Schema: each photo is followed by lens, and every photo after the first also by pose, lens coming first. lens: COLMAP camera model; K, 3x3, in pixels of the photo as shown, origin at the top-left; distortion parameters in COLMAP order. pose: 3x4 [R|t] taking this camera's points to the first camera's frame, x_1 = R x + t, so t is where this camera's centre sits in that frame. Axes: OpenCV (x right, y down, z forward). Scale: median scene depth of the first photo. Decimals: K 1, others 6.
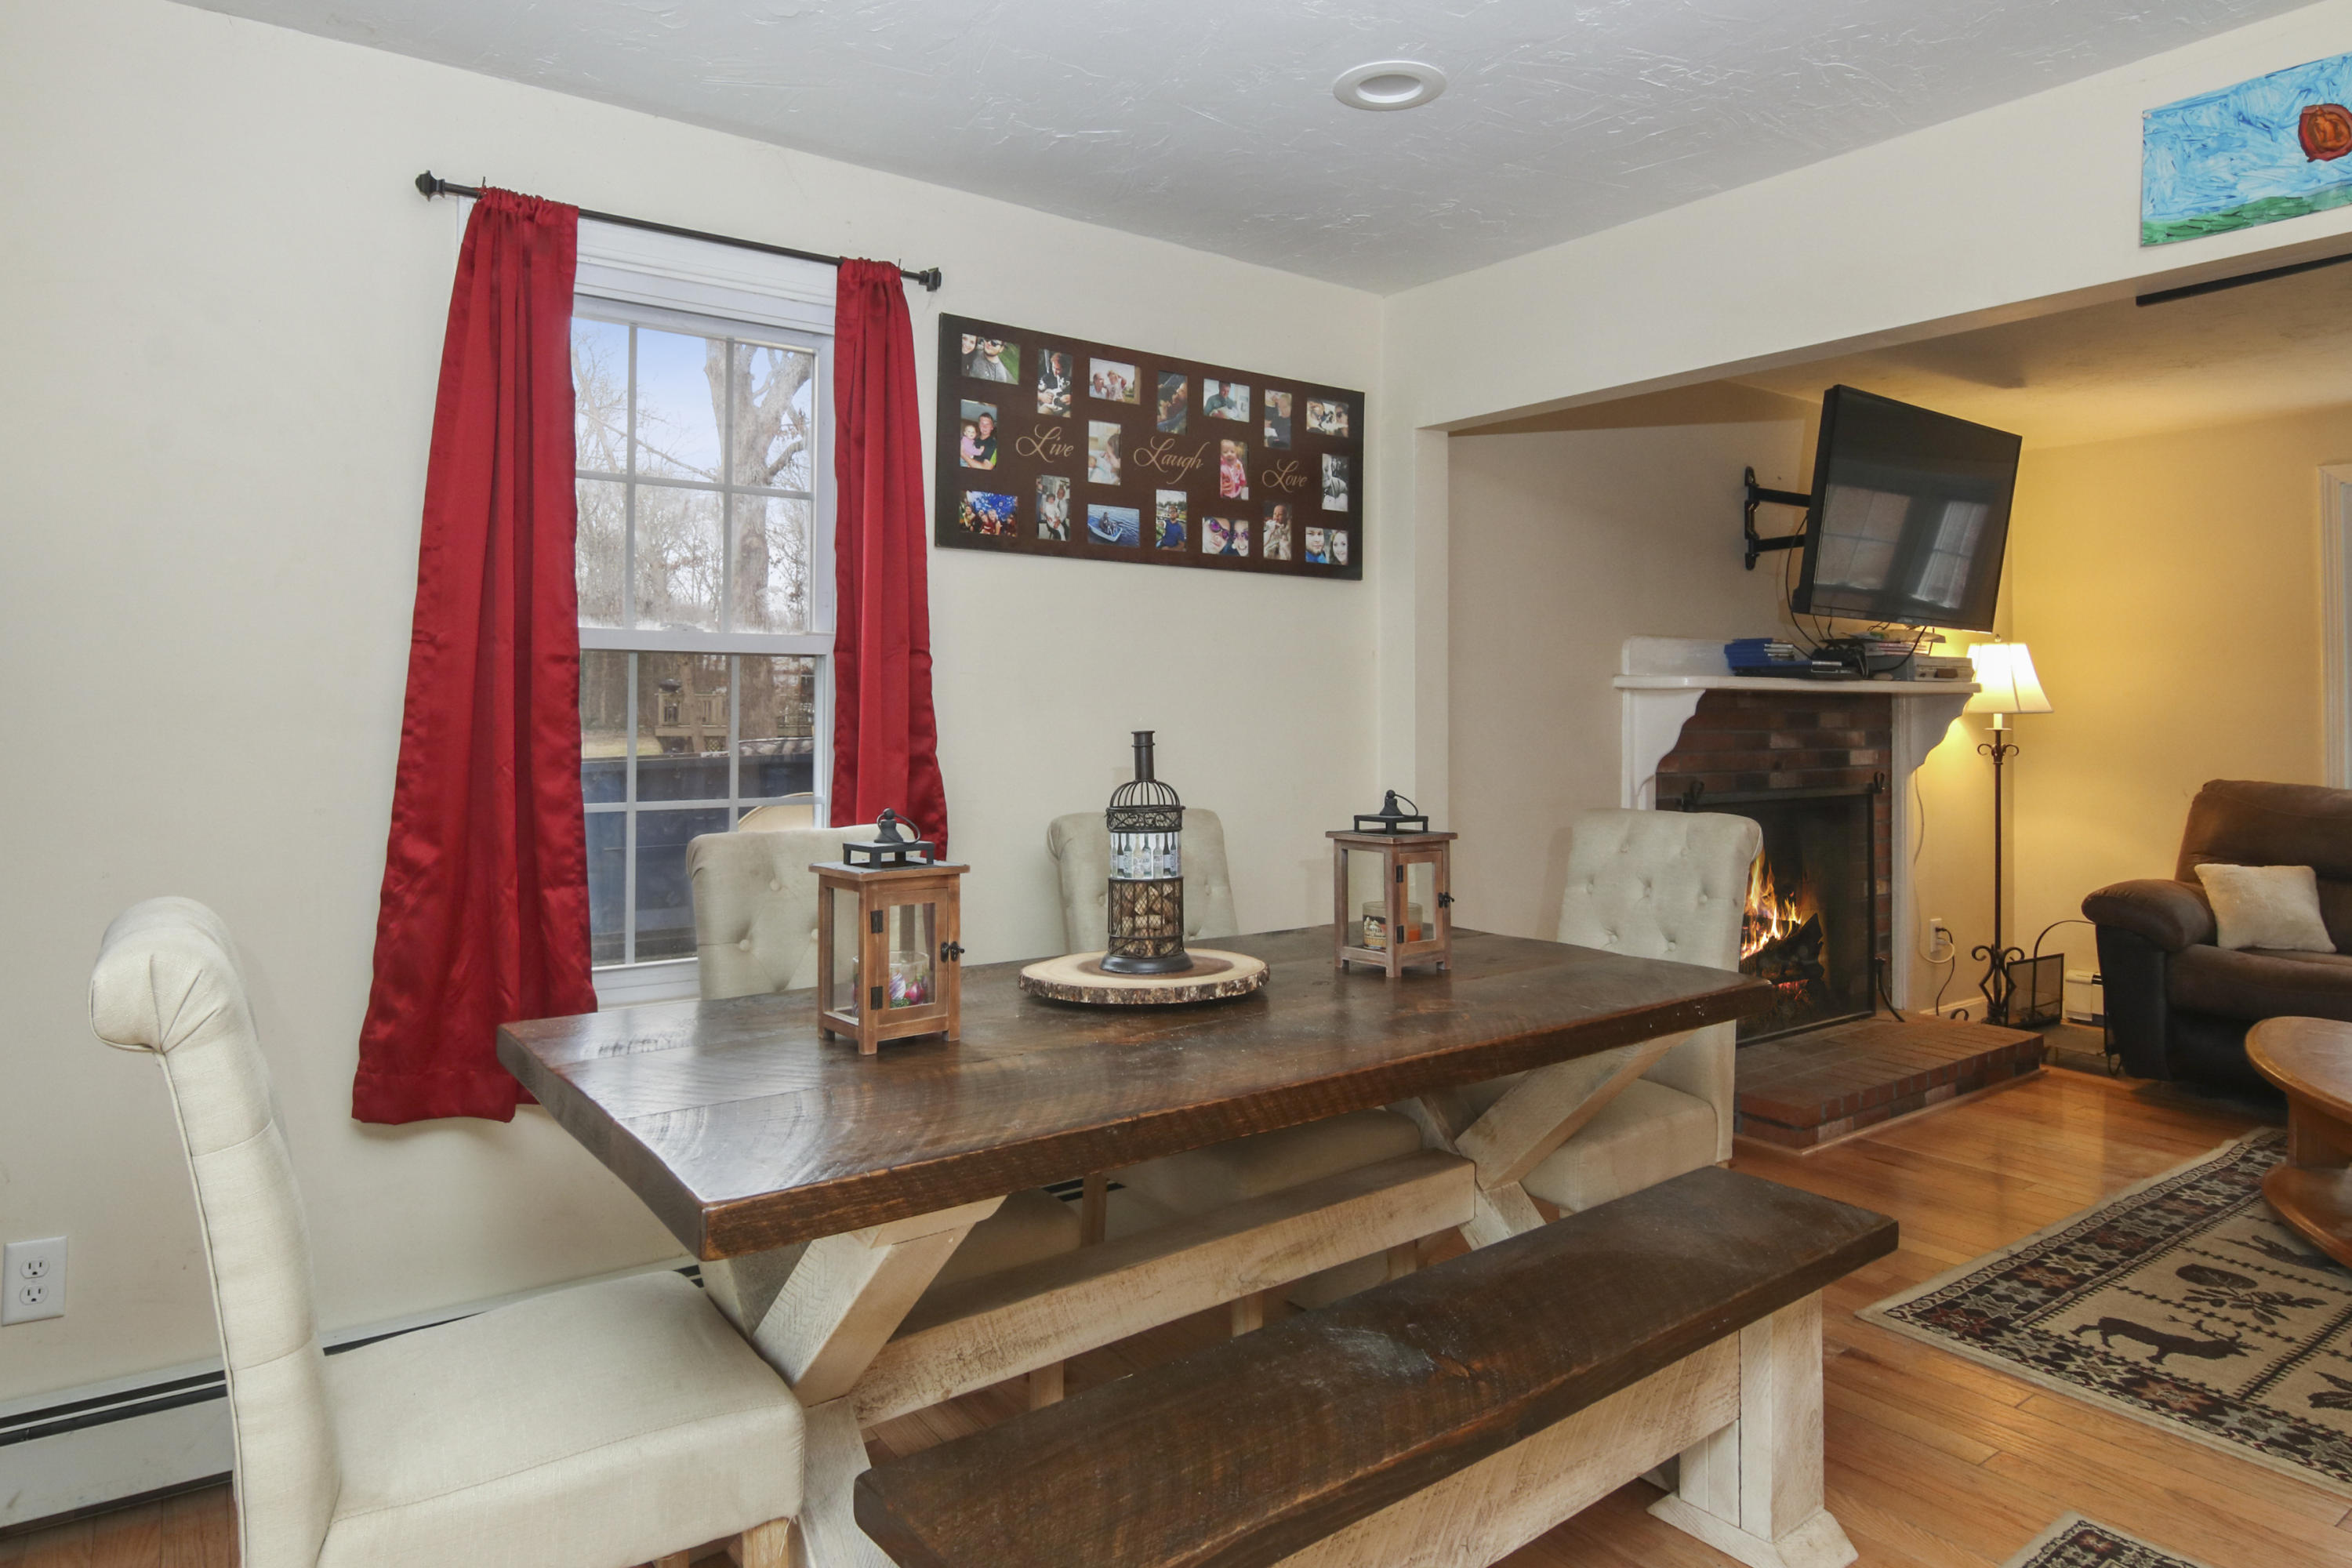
lens RADIAL K [[1381.3, 0, 1141.6], [0, 1381.3, 684.4], [0, 0, 1]] dist [-0.000966, -0.011238]
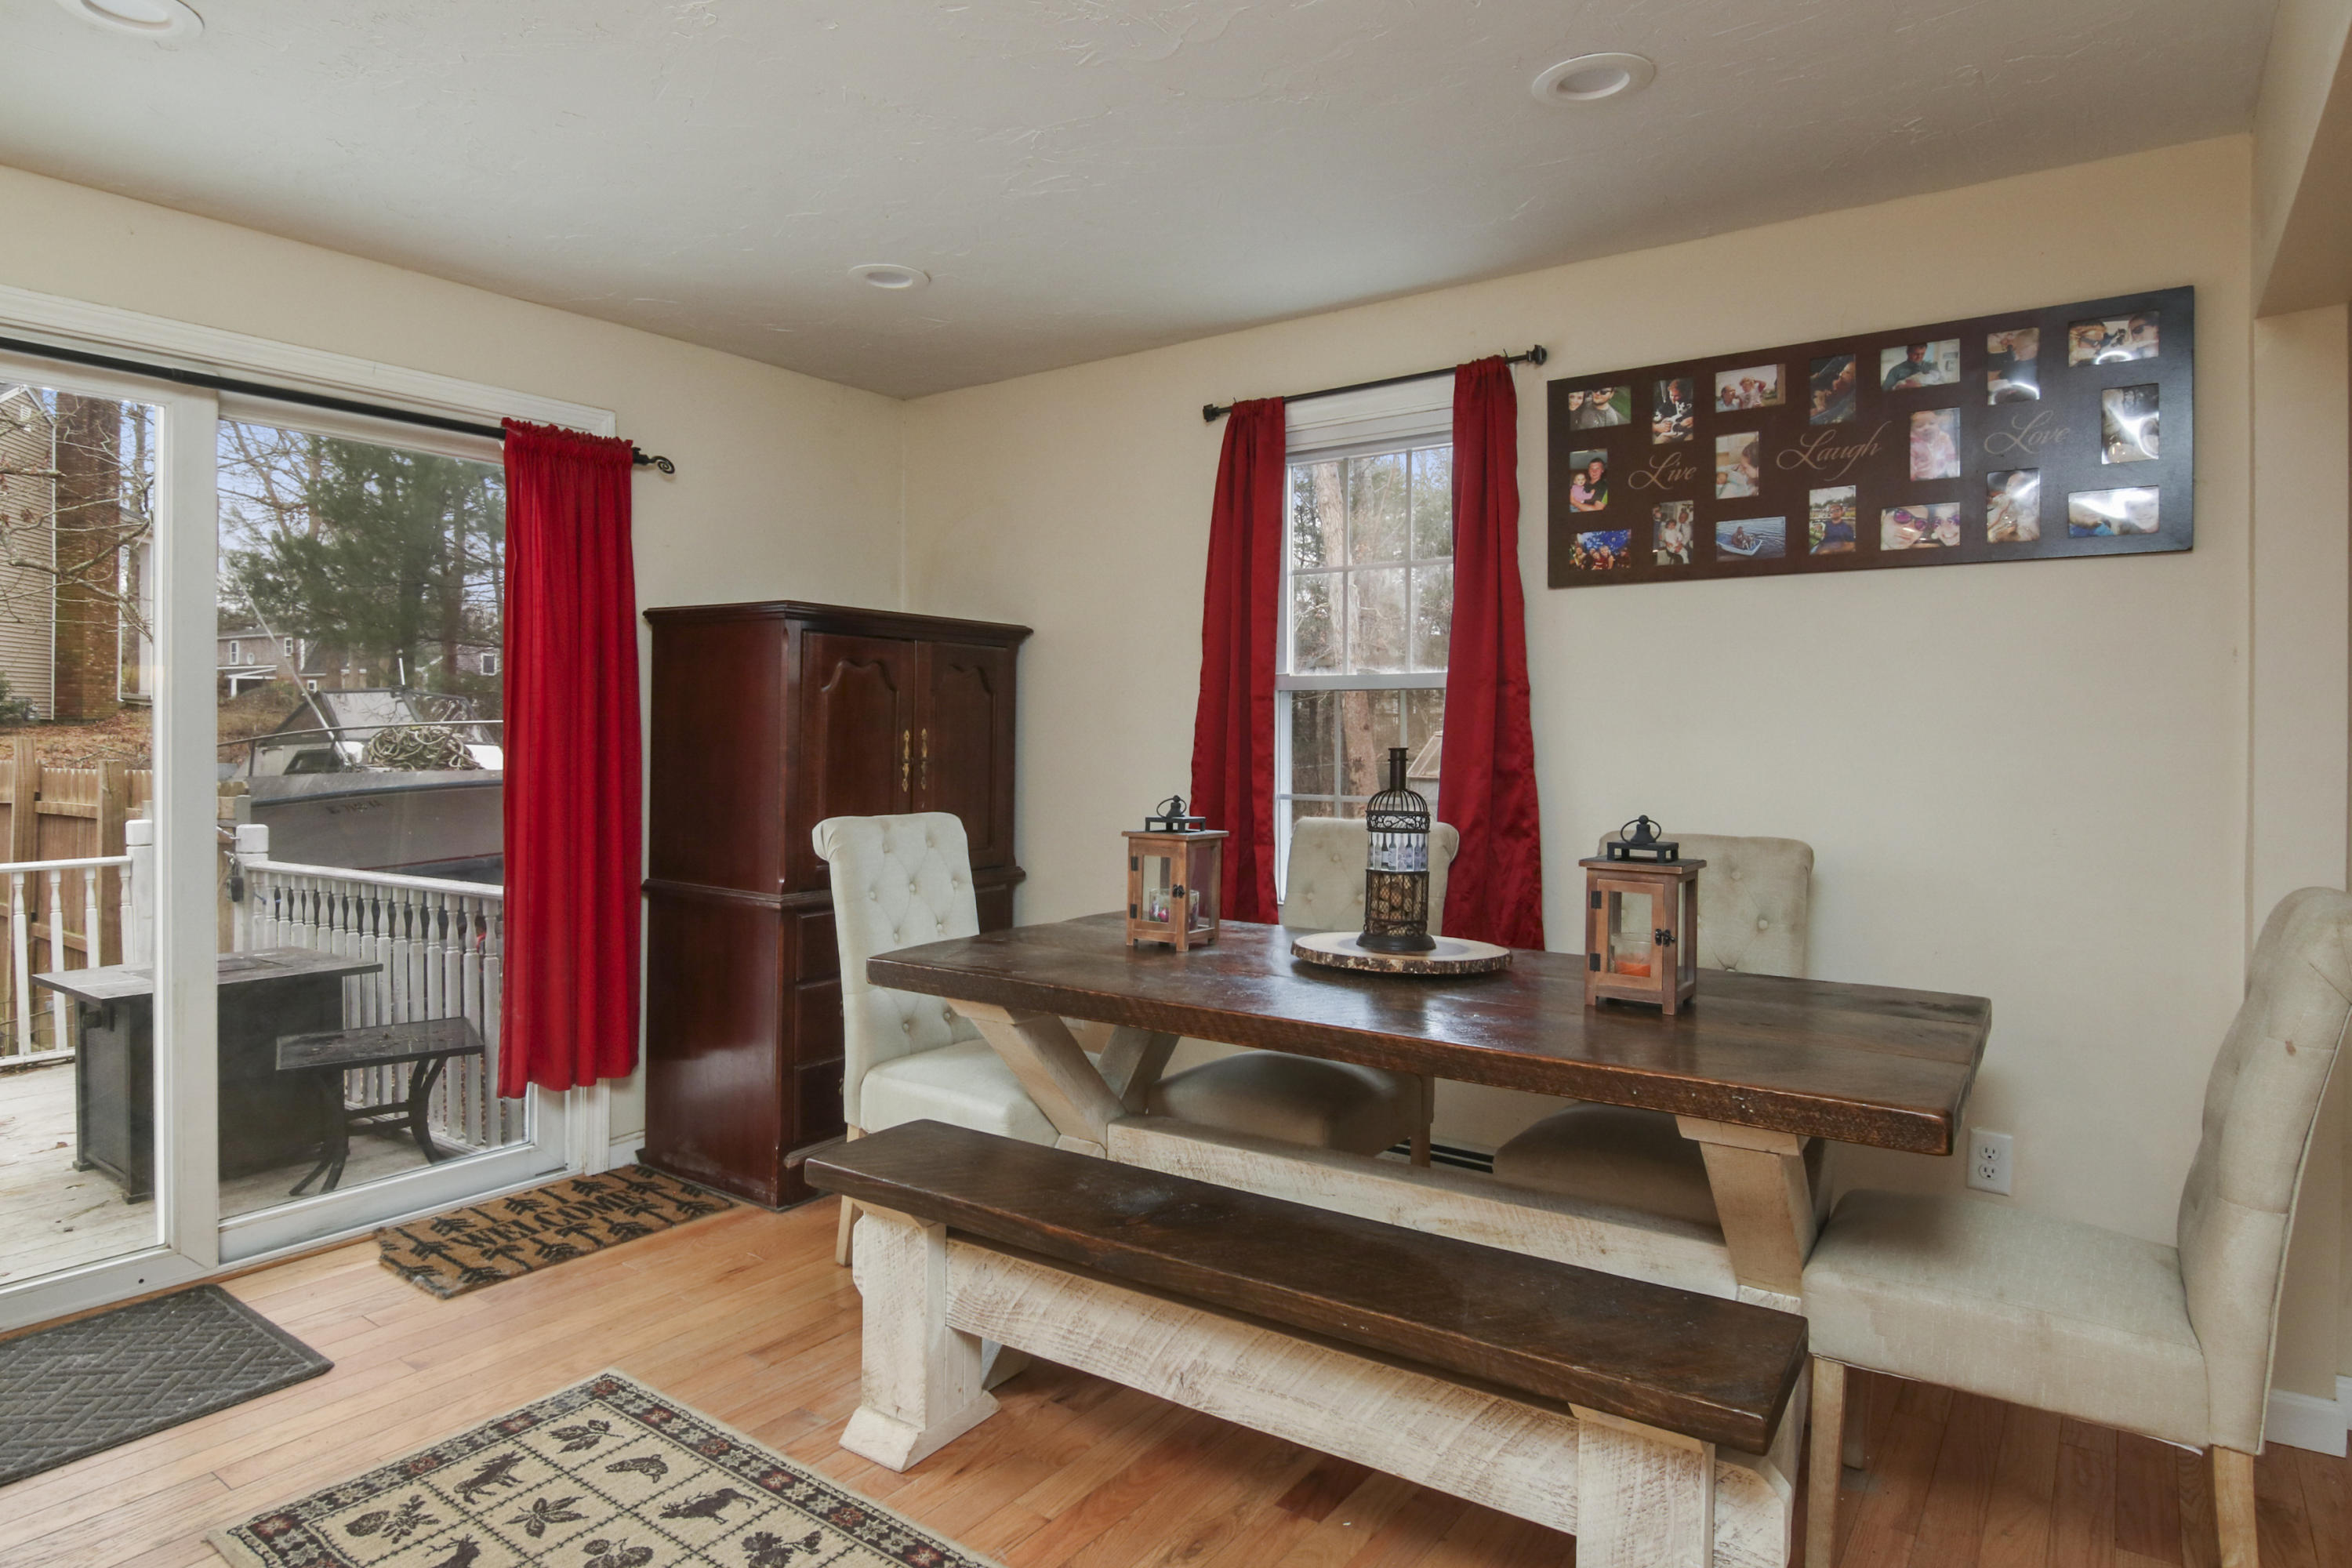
lens RADIAL K [[1338.0, 0, 1145.6], [0, 1338.0, 739.8], [0, 0, 1]] dist [-0.005224, -0.012125]
pose [[0.319355, 0.003362, -0.947629, 0.730033], [0.015884, 0.999834, 0.008900, 0.009640], [0.947502, -0.017895, 0.319249, 0.305244]]
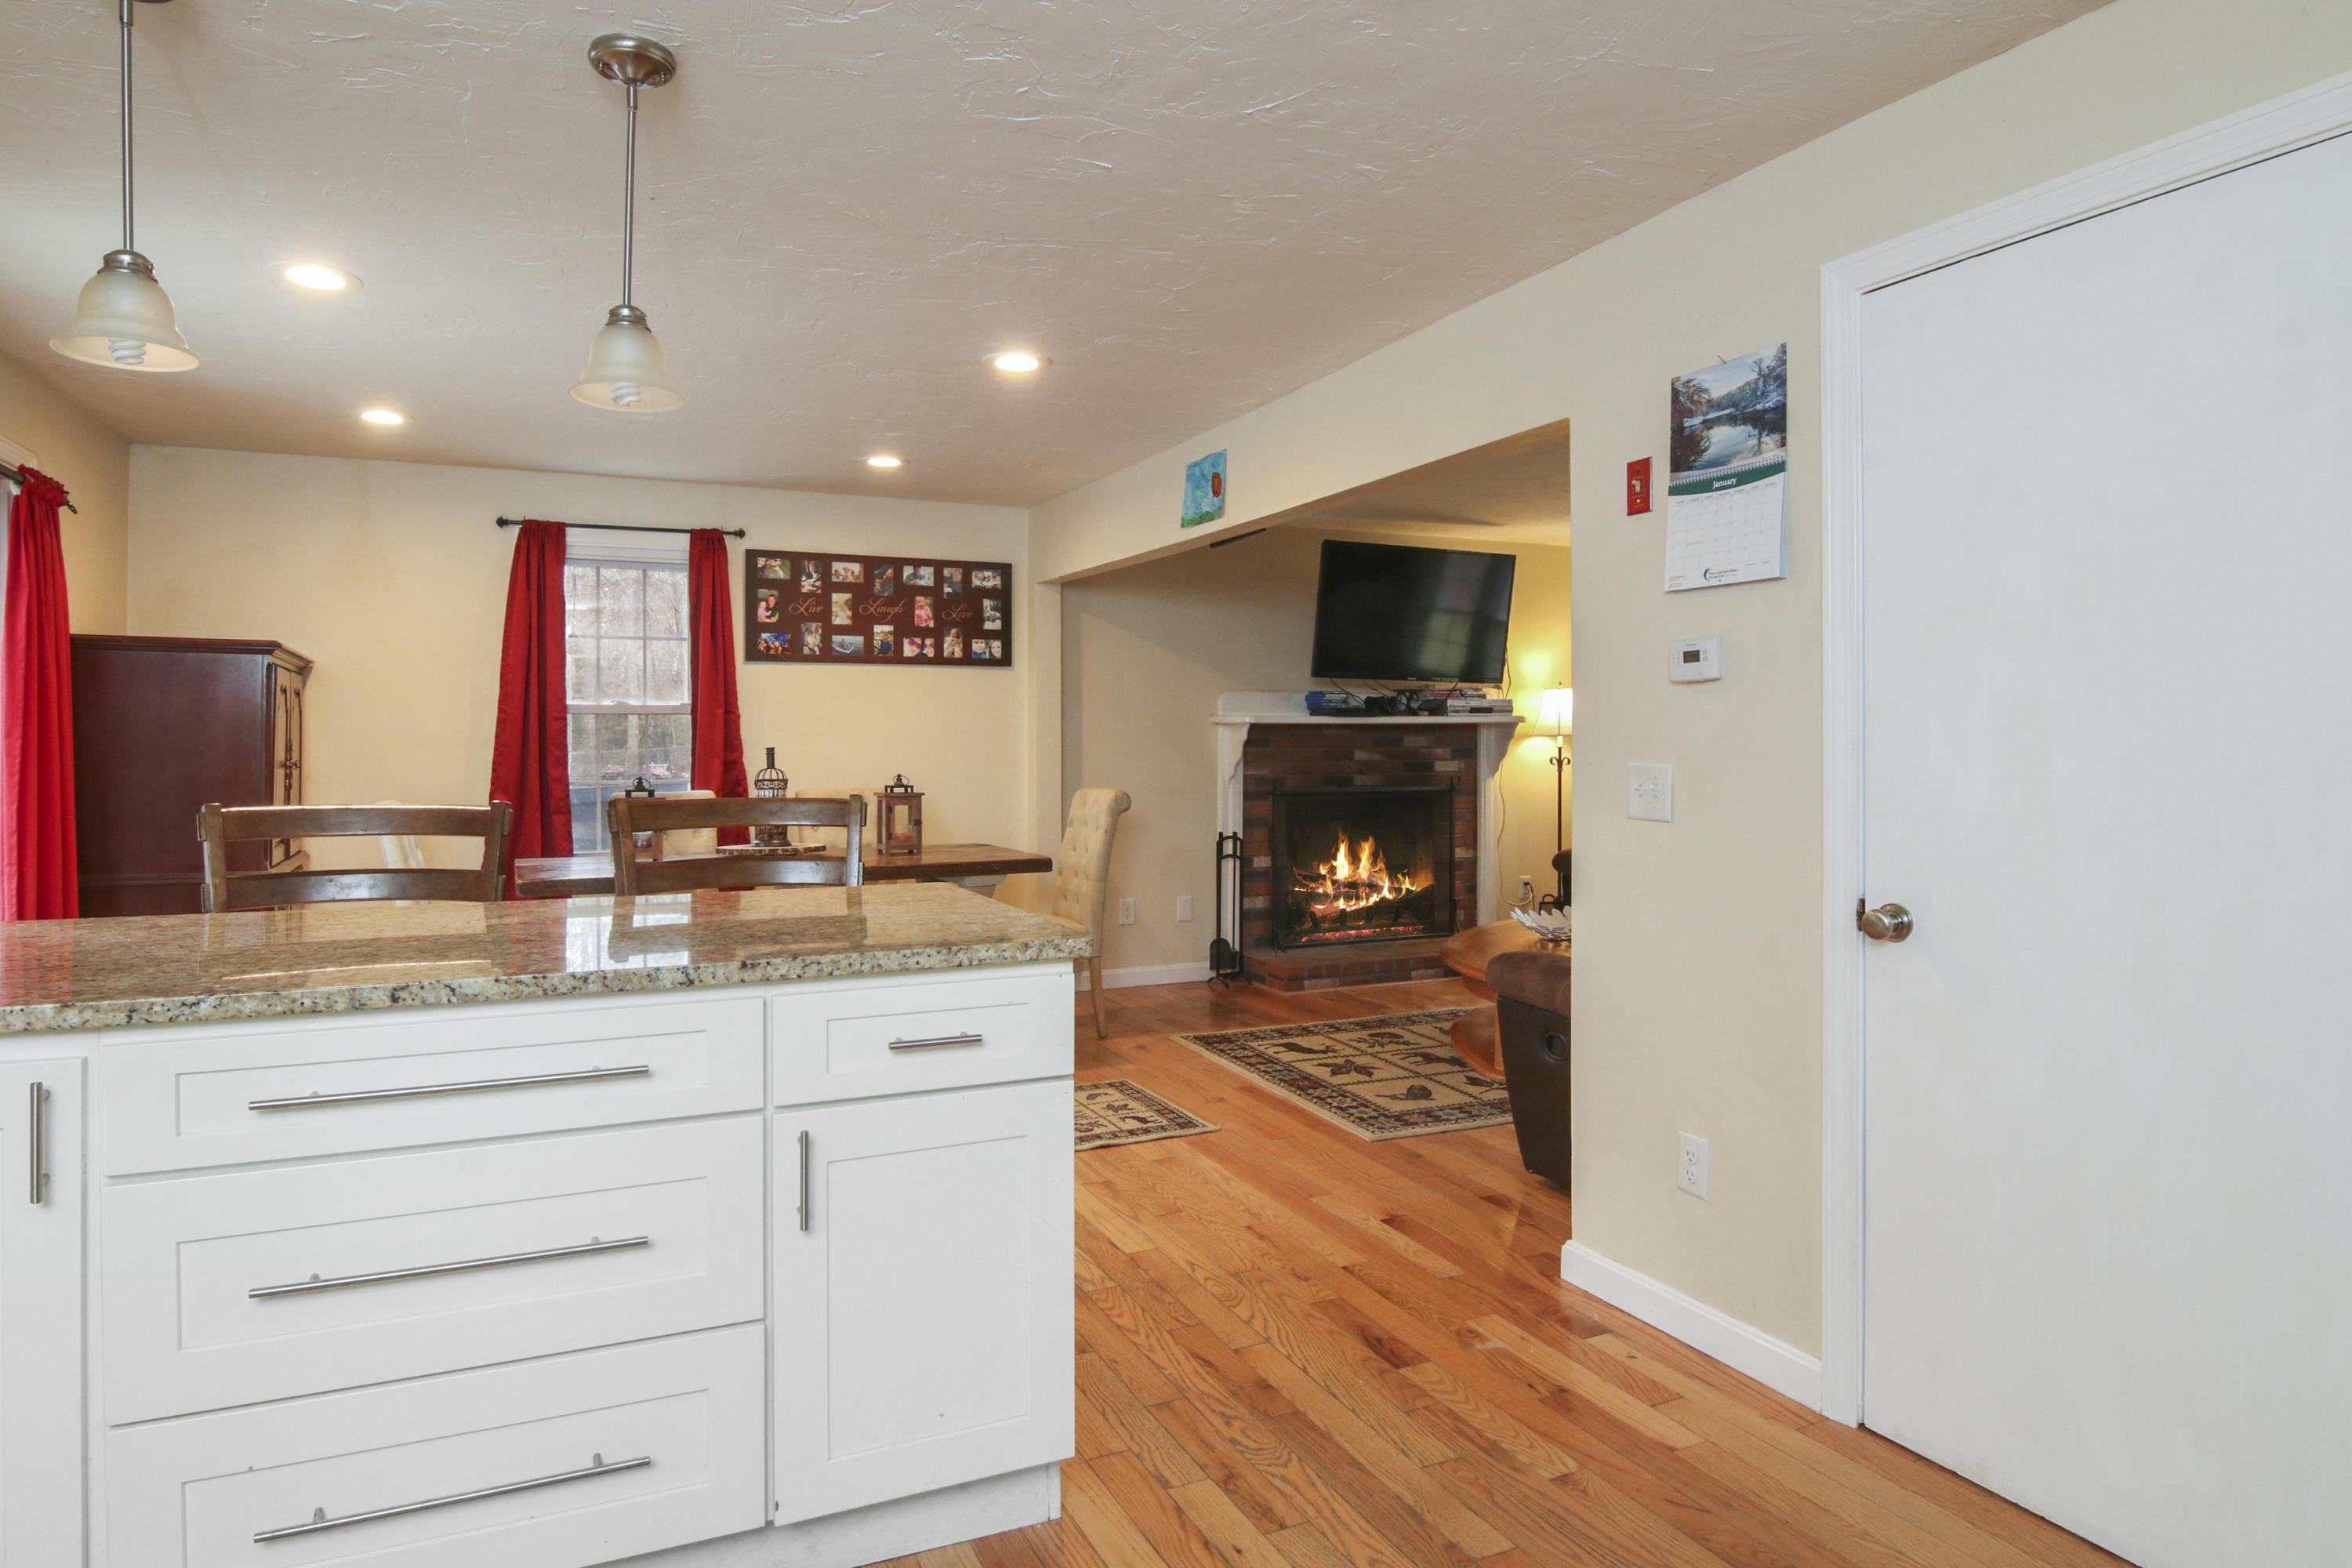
lens RADIAL K [[1338.0, 0, 1145.6], [0, 1338.0, 739.8], [0, 0, 1]] dist [-0.005224, -0.012125]
pose [[0.982230, -0.005890, -0.187589, 0.762625], [0.009756, 0.999758, 0.019693, -0.013157], [0.187428, -0.021173, 0.982050, -0.810851]]
